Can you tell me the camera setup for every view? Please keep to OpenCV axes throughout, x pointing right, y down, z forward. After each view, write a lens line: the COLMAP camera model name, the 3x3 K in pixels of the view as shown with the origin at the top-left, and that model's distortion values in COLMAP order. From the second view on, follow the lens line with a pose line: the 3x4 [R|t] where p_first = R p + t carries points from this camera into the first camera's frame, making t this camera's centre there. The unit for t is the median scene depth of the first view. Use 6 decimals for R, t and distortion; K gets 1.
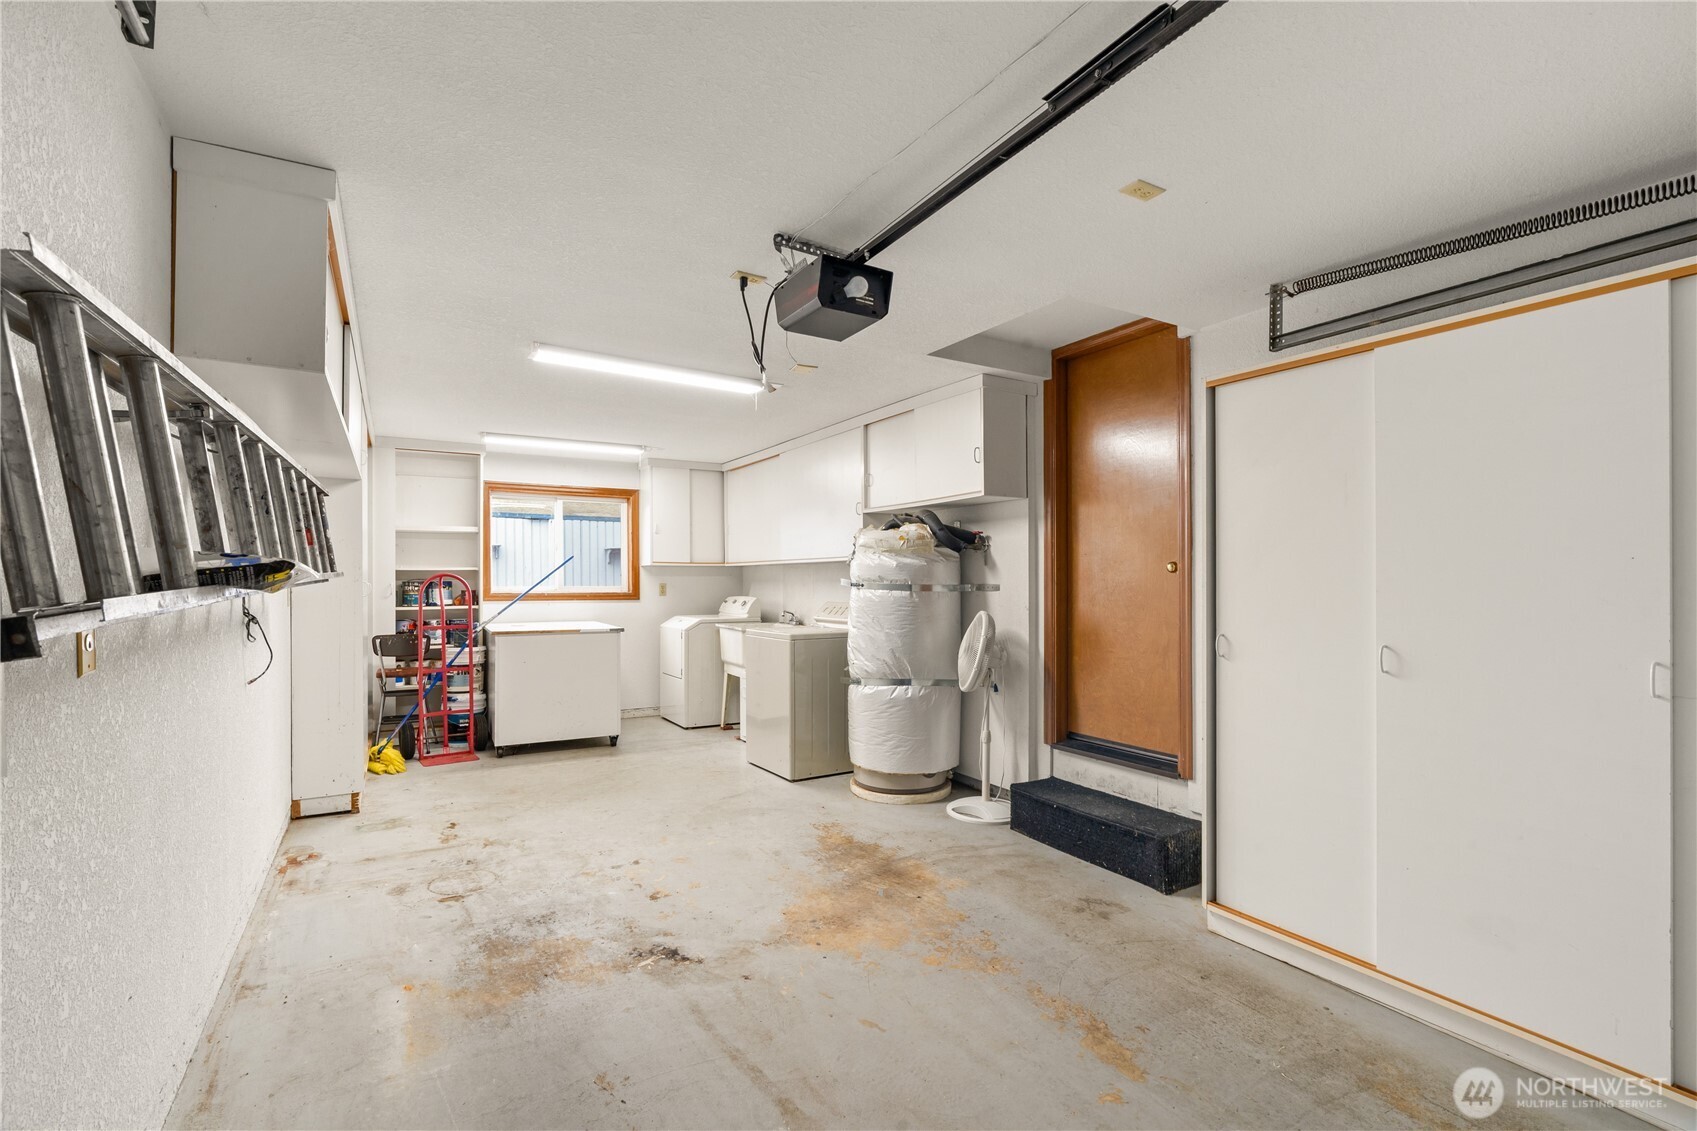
lens RADIAL K [[770.0, 0, 848.5], [0, 770.0, 565.5], [0, 0, 1]] dist [0.002960, 0.000972]
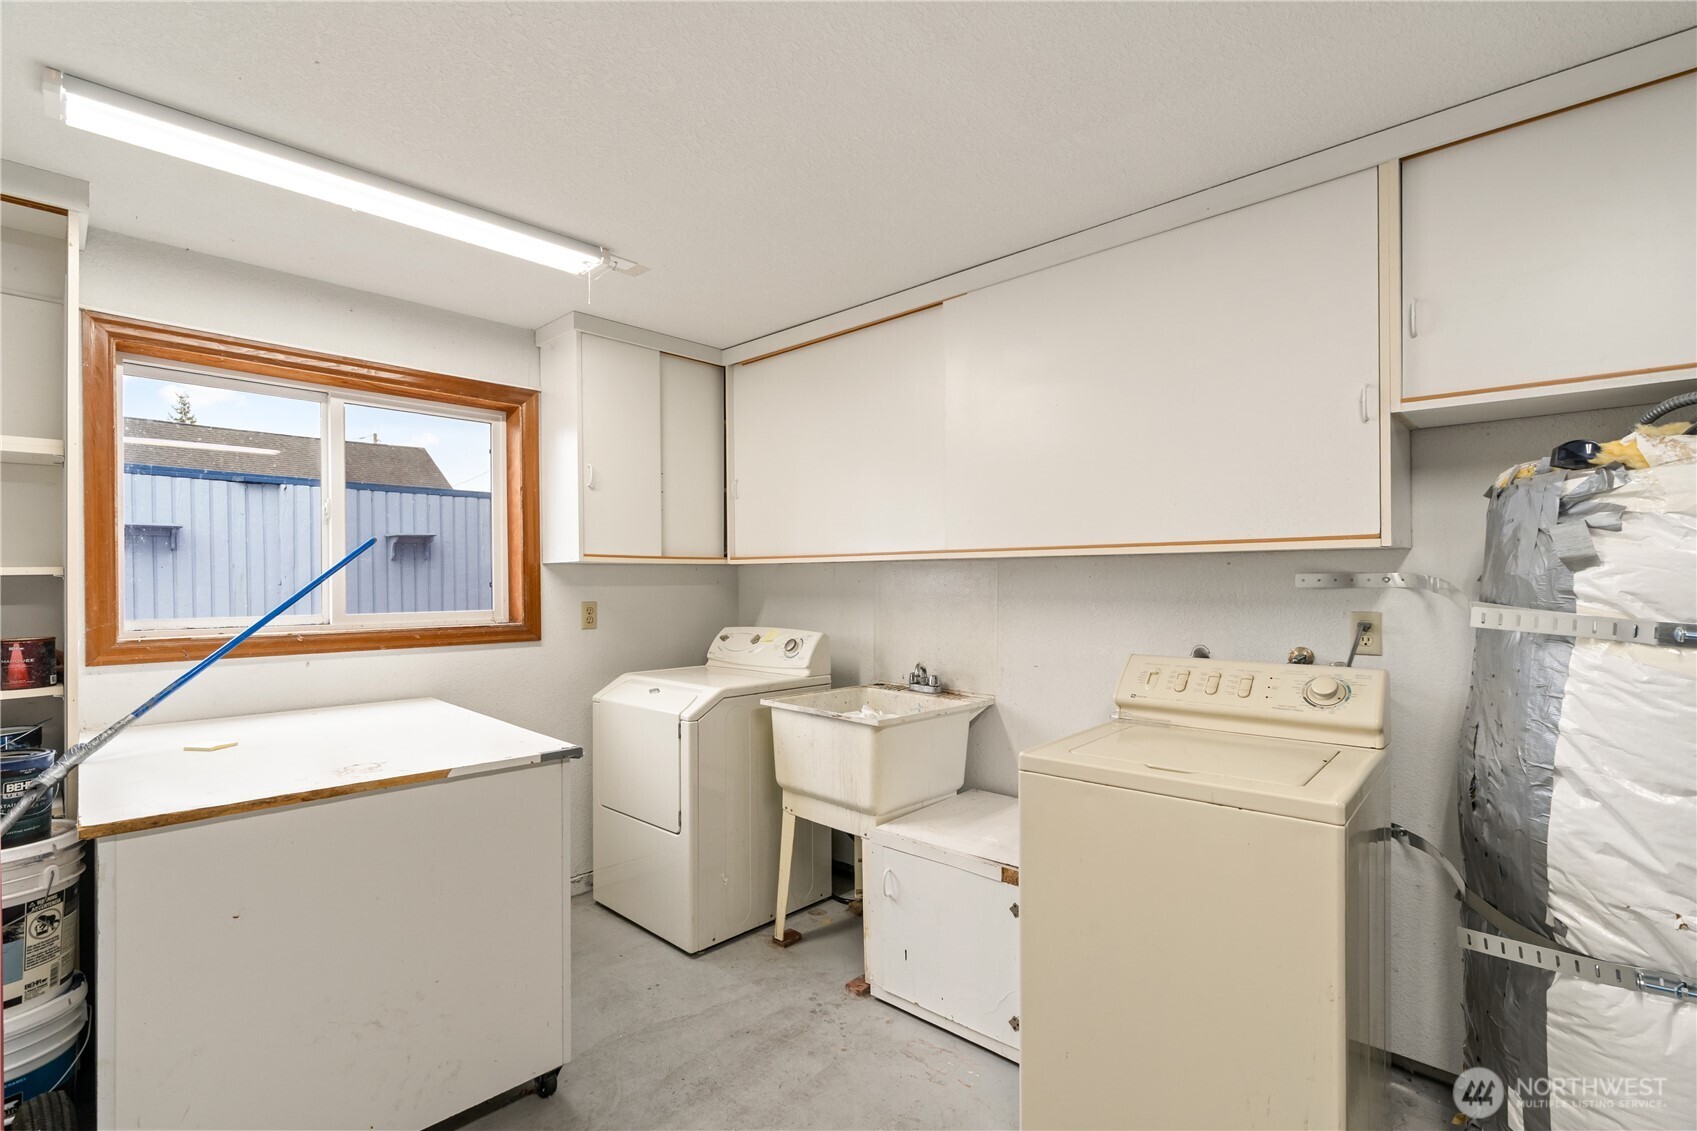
lens RADIAL K [[770.0, 0, 848.5], [0, 770.0, 565.5], [0, 0, 1]] dist [0.002960, 0.000972]
pose [[0.961766, 0.000767, 0.273872, -0.226506], [-0.001274, 0.999998, 0.001674, 0.000274], [-0.273870, -0.001959, 0.961765, 0.534349]]
